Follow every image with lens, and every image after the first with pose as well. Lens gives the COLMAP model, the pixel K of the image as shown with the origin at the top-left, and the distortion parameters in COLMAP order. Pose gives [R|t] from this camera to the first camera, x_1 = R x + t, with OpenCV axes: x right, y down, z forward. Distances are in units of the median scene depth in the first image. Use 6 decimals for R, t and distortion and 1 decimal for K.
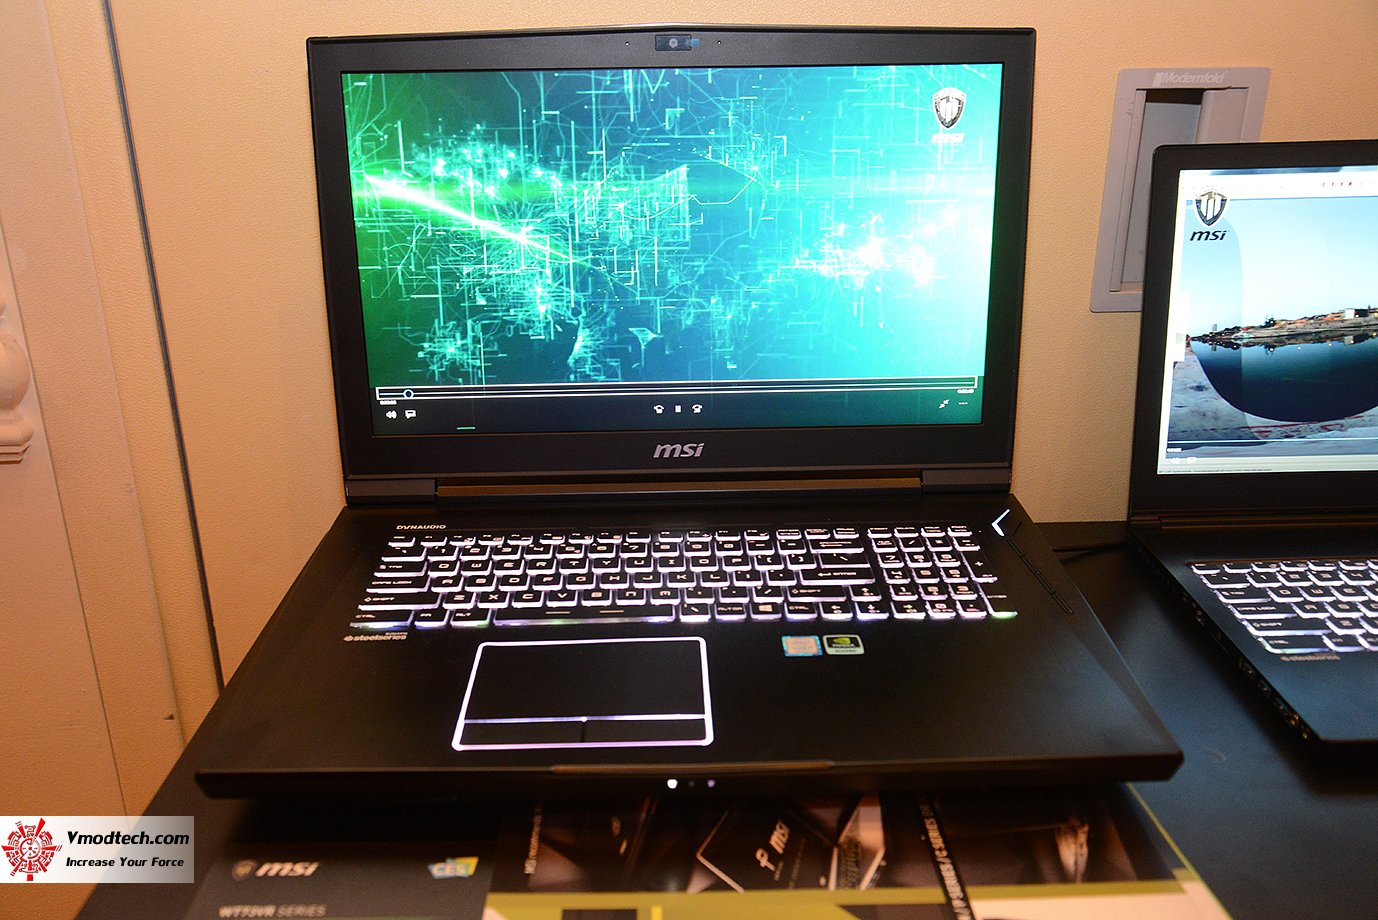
lens RADIAL K [[1192.5, 0, 668.5], [0, 1192.5, 462.4], [0, 0, 1]] dist [0.009074, 0.011517]
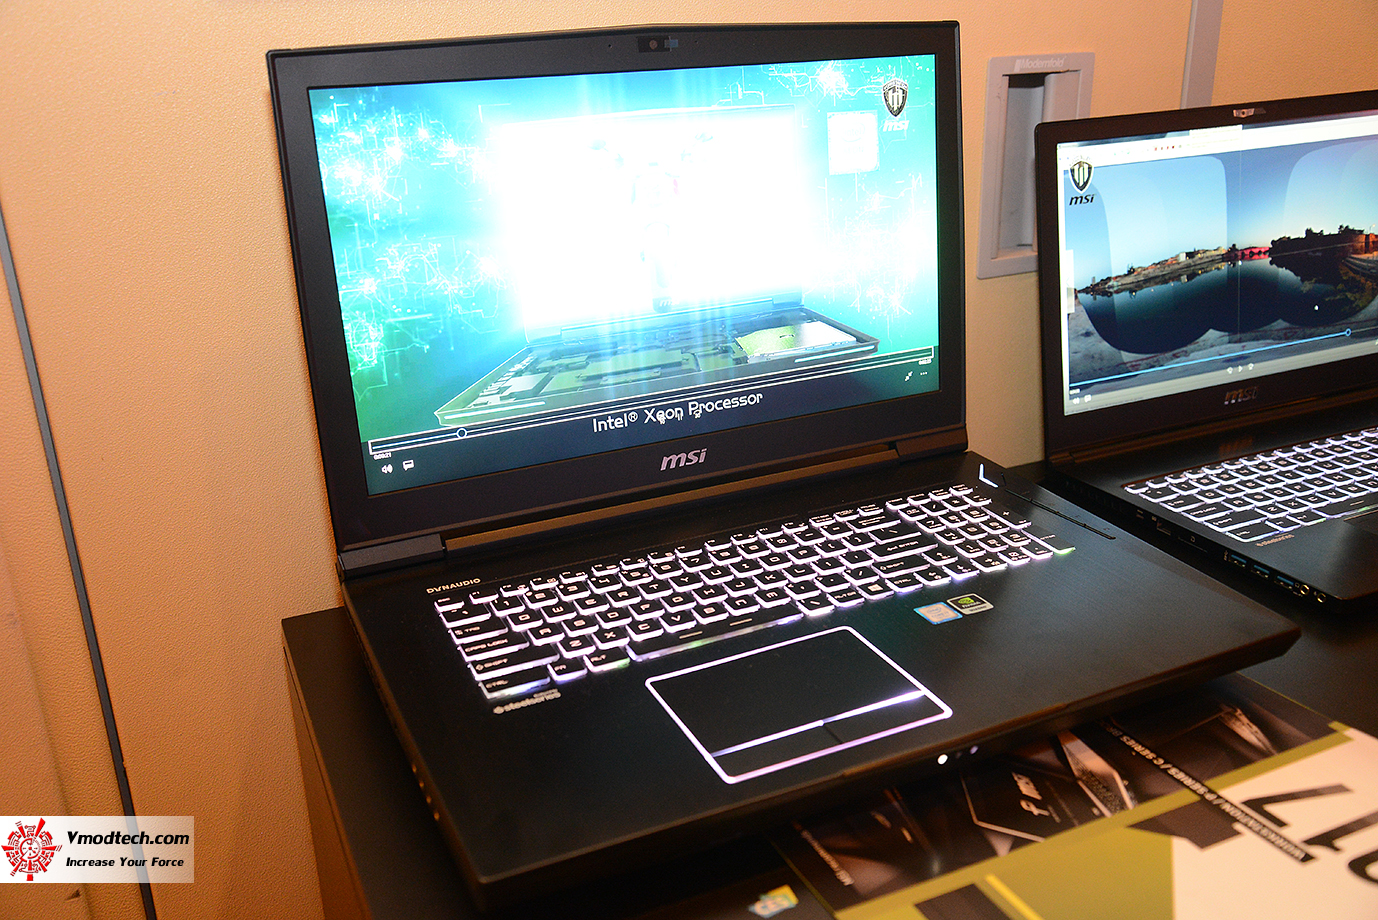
lens RADIAL K [[1231.0, 0, 689.0], [0, 1231.0, 460.0], [0, 0, 1]] dist [0.007115, 0.013742]
pose [[0.914217, -0.156087, 0.373956, -0.368851], [0.164877, 0.986277, 0.008587, -0.017547], [-0.370165, 0.053806, 0.927407, 0.065667]]
